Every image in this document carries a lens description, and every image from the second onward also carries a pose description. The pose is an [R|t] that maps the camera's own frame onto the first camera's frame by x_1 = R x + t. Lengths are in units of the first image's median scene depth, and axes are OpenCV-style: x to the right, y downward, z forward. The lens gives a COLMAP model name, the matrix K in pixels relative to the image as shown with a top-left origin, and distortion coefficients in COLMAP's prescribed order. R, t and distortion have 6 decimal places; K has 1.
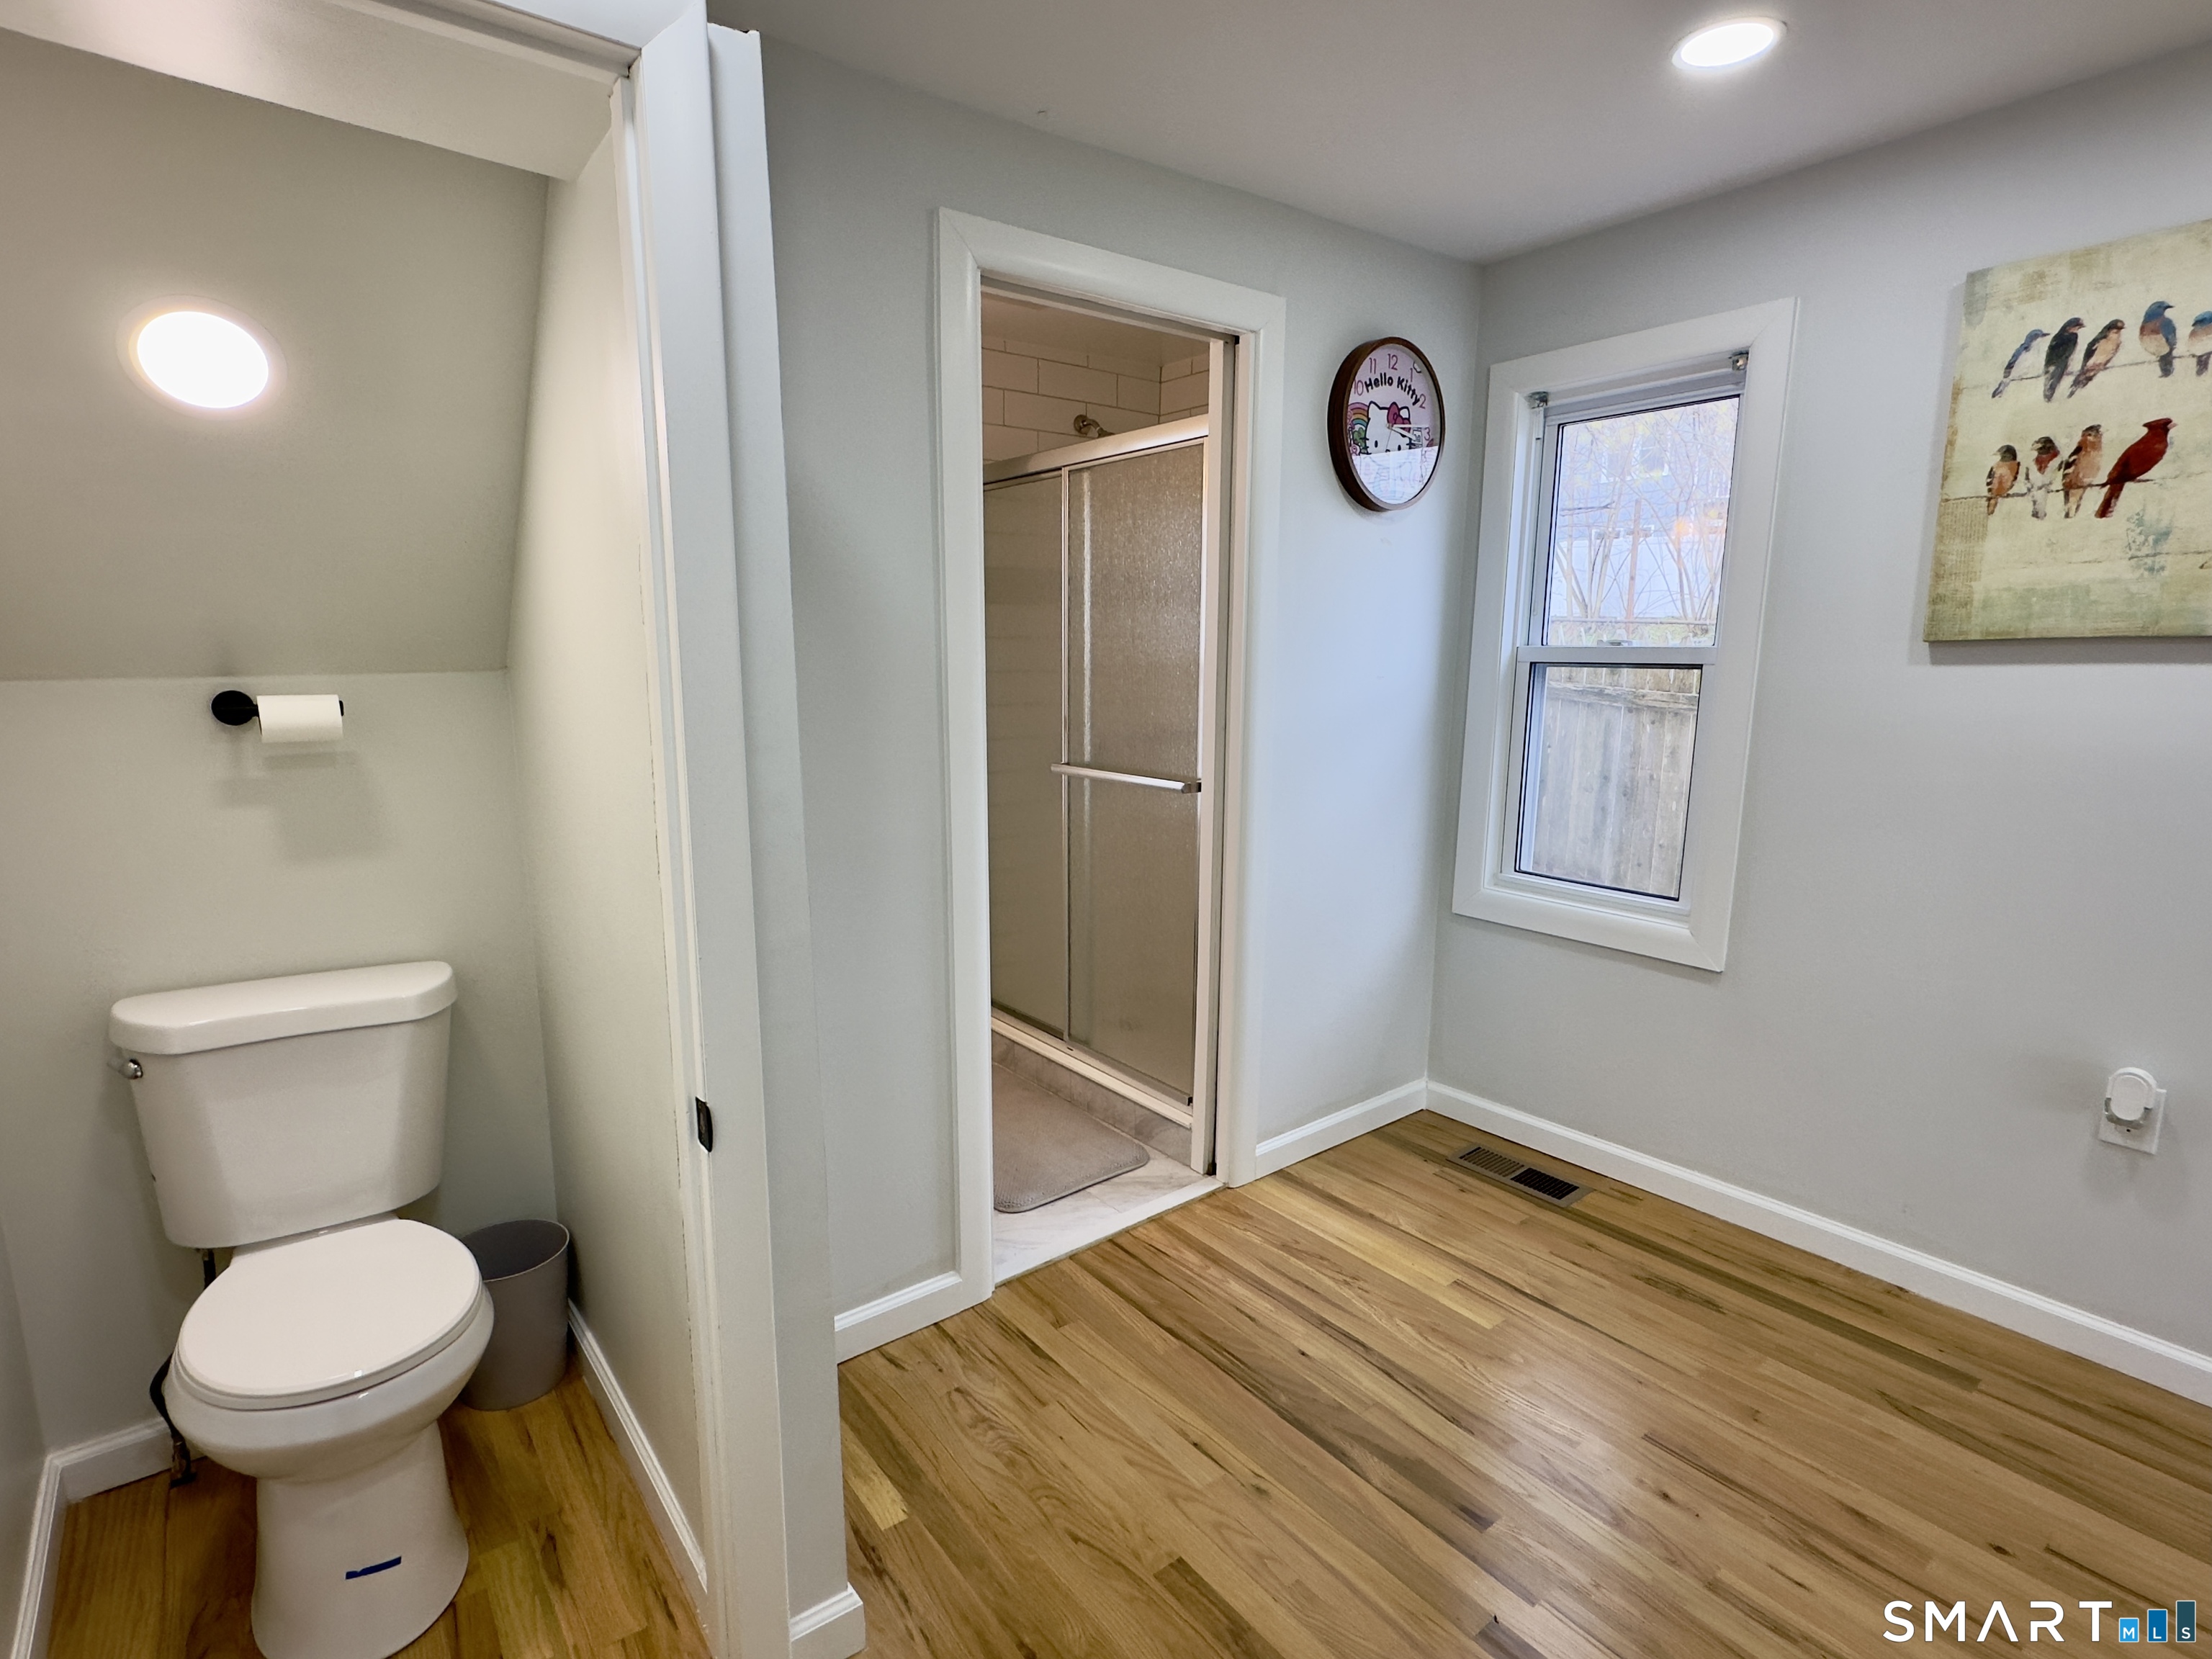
lens RADIAL K [[1102.0, 0, 1104.9], [0, 1102.0, 836.6], [0, 0, 1]] dist [-0.003728, 0.001034]
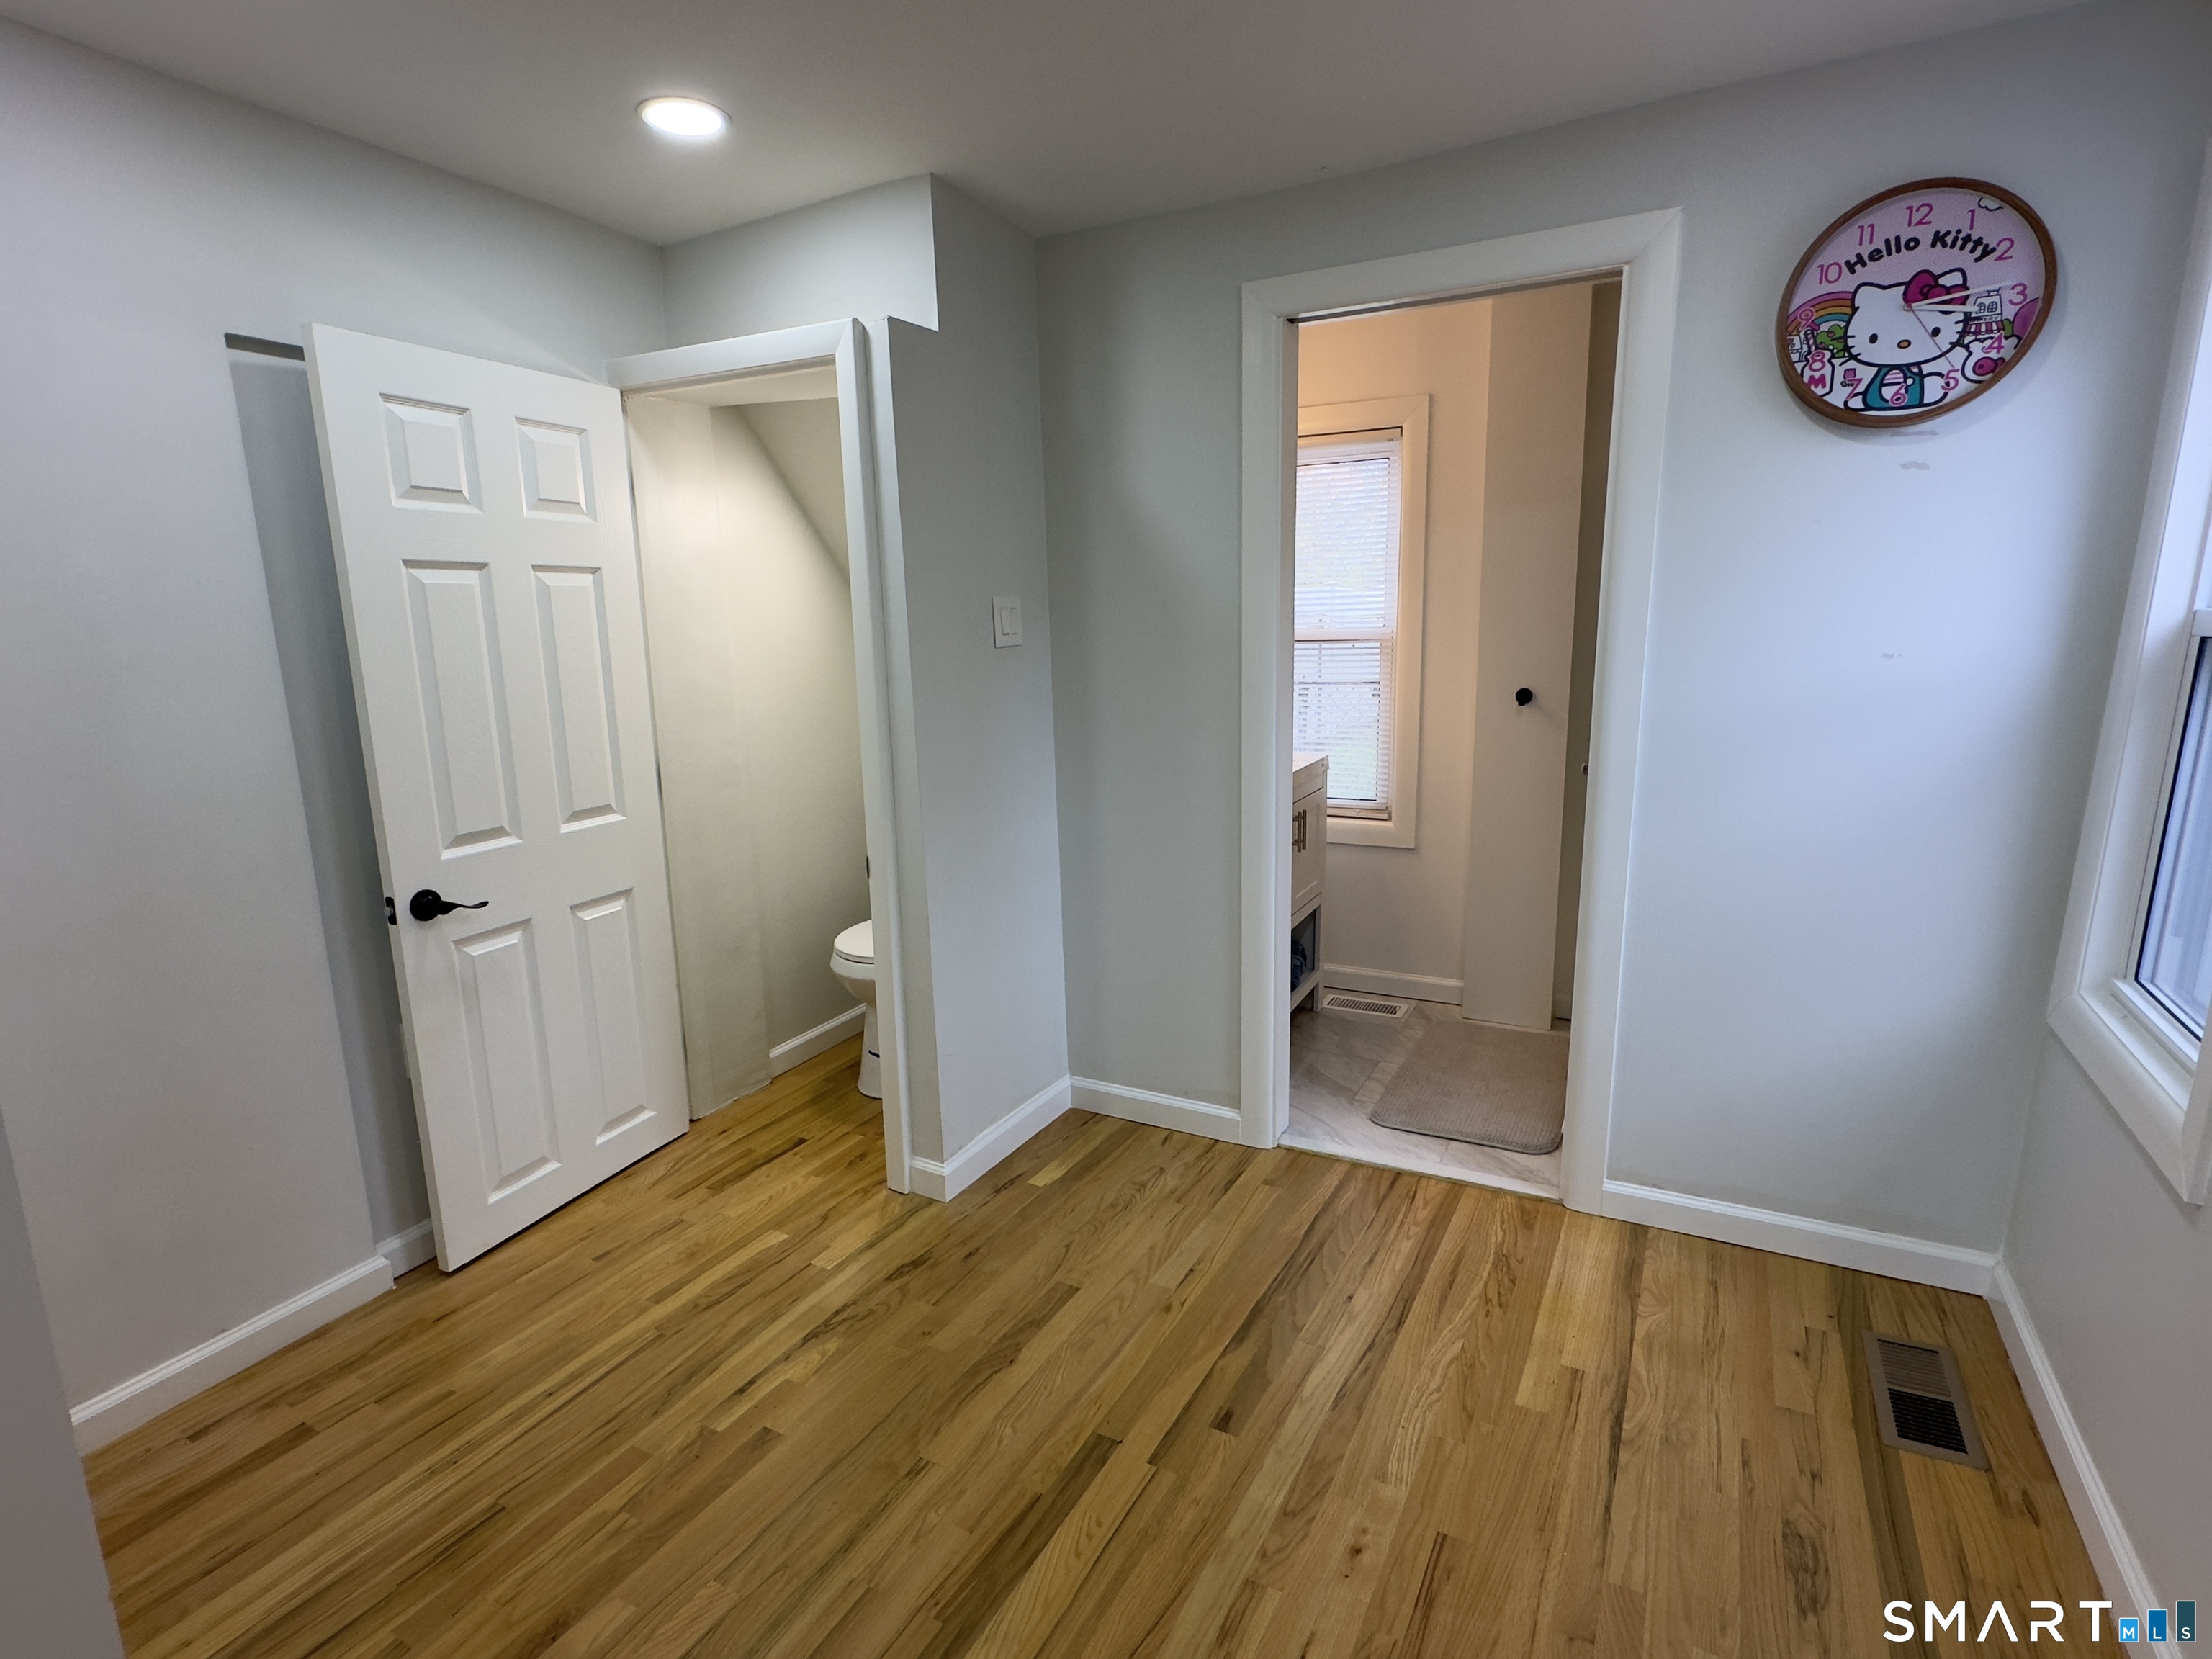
lens RADIAL K [[1102.0, 0, 1113.2], [0, 1102.0, 838.9], [0, 0, 1]] dist [-0.003728, 0.001034]
pose [[0.413764, 0.171528, -0.894079, 0.808015], [-0.144489, 0.982015, 0.121532, -0.044819], [0.898845, 0.078899, 0.431106, 0.265659]]
